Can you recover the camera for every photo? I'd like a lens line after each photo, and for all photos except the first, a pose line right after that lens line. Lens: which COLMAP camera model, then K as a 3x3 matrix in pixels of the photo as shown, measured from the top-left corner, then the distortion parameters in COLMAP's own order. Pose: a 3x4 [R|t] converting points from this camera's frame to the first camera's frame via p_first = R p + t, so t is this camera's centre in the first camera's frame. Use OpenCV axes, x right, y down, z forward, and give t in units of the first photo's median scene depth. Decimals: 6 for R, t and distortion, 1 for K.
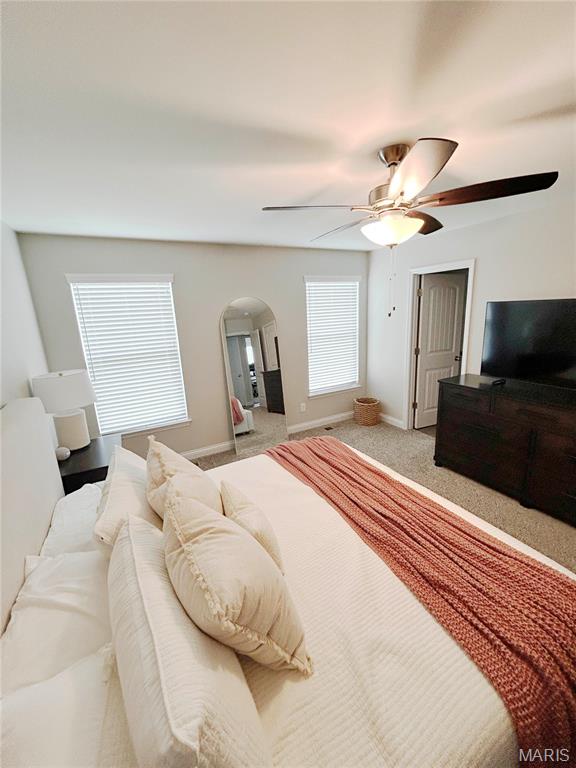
lens RADIAL K [[312.7, 0, 289.6], [0, 312.7, 381.8], [0, 0, 1]] dist [-0.001069, 0.000519]
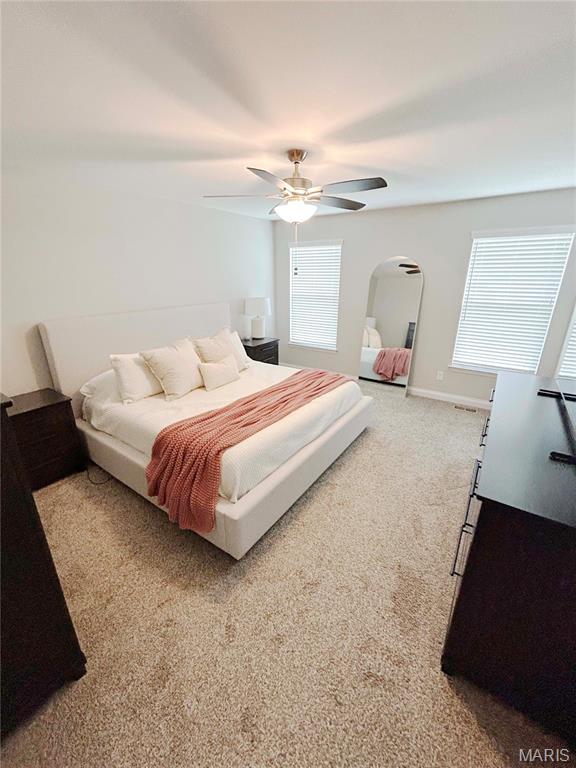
lens RADIAL K [[312.7, 0, 289.6], [0, 312.7, 381.8], [0, 0, 1]] dist [-0.001069, 0.000519]
pose [[0.459115, 0.333567, -0.823375, 0.638841], [-0.230989, 0.939776, 0.251923, -0.036503], [0.857821, 0.074529, 0.508516, 0.119768]]
